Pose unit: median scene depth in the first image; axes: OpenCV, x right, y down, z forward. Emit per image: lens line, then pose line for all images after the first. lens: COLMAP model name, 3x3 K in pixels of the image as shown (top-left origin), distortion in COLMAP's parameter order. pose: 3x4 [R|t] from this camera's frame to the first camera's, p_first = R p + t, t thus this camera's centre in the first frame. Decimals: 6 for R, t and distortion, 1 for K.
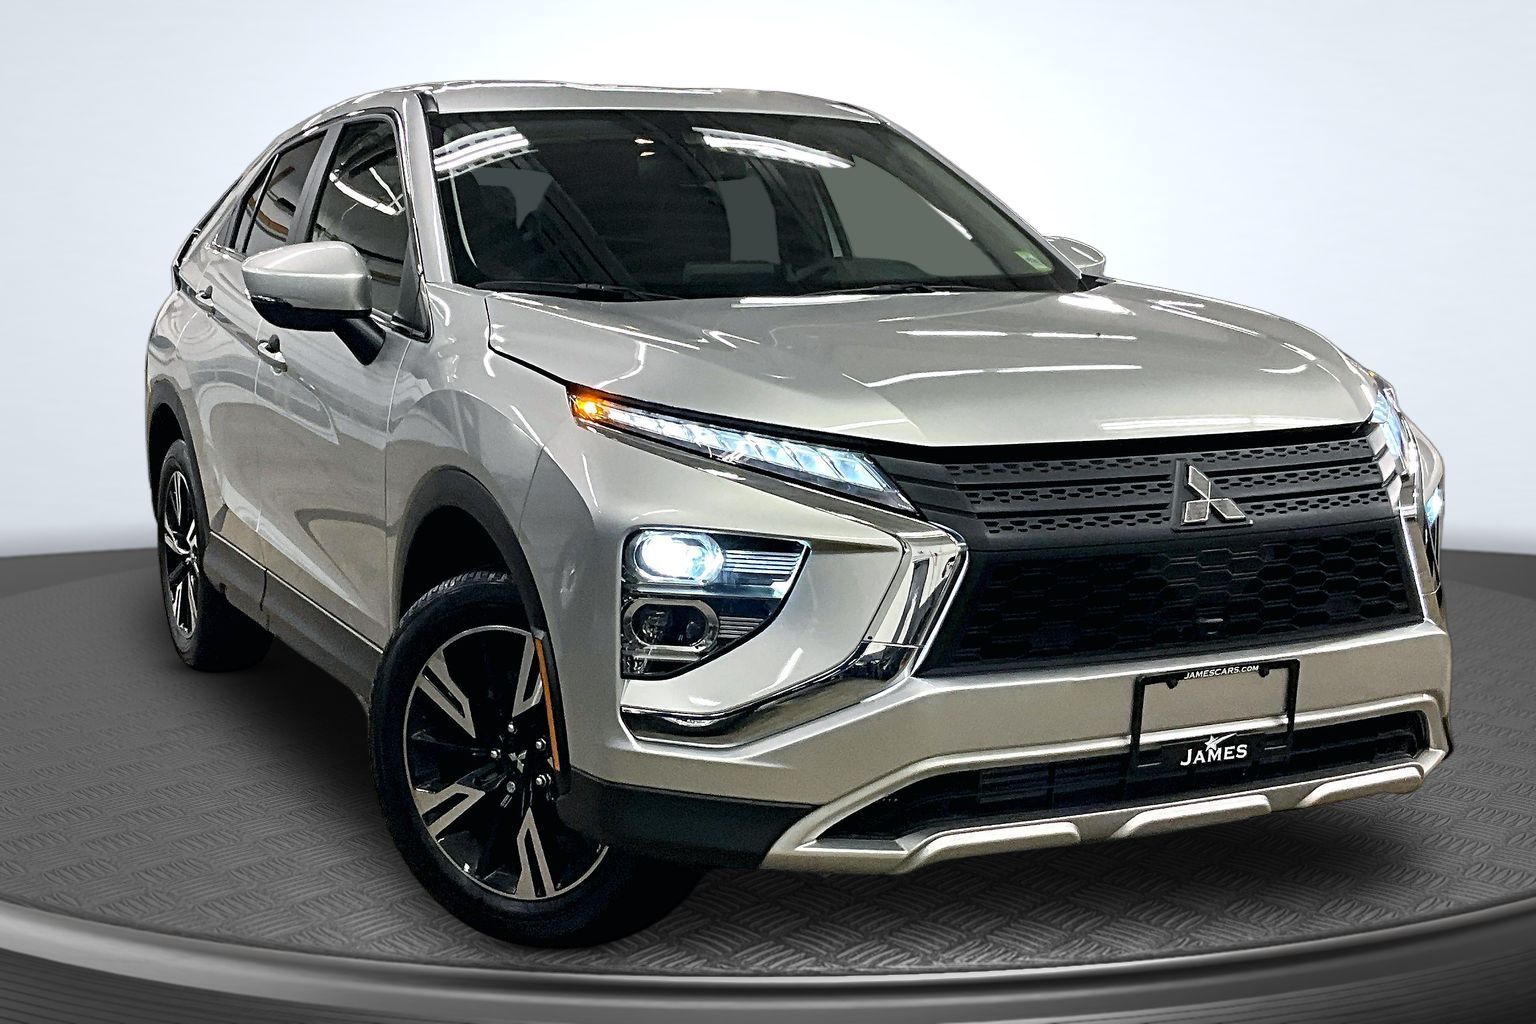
lens RADIAL K [[1930.0, 0, 765.5], [0, 1930.0, 511.7], [0, 0, 1]] dist [0.134053, 0.000000]
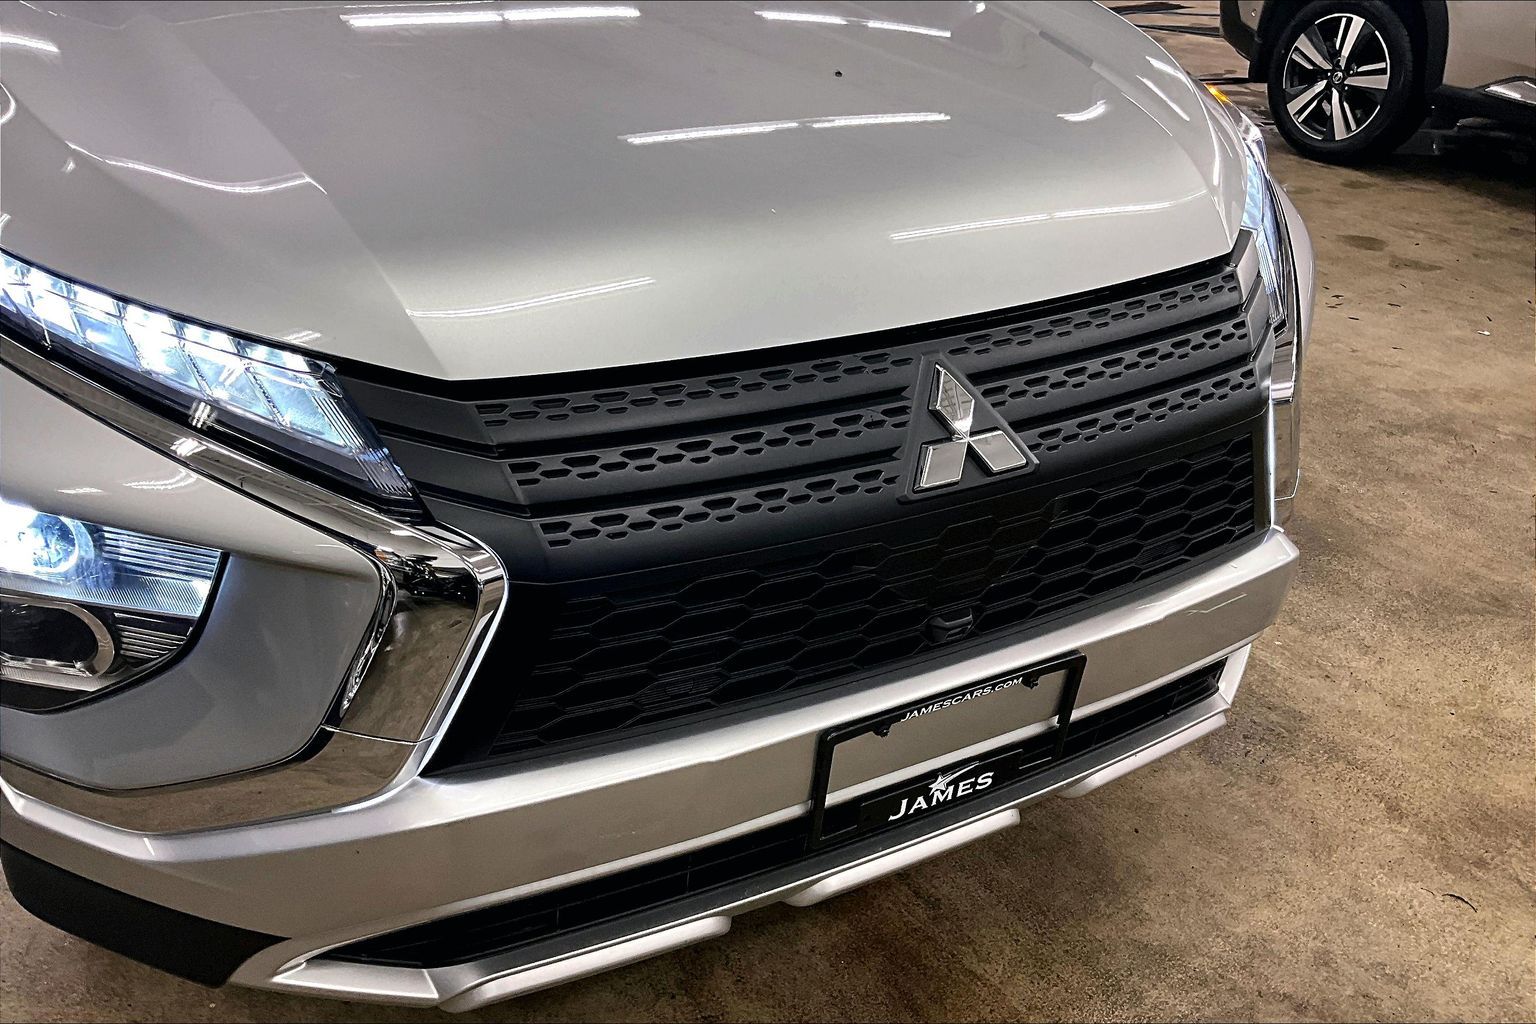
lens RADIAL K [[1281.6, 0, 773.2], [0, 1281.6, 517.0], [0, 0, 1]] dist [0.095421, -0.191179]
pose [[0.999075, 0.019130, 0.038513, 0.155070], [-0.032141, 0.927177, 0.373243, -0.124559], [-0.028568, -0.374136, 0.926934, 0.634191]]
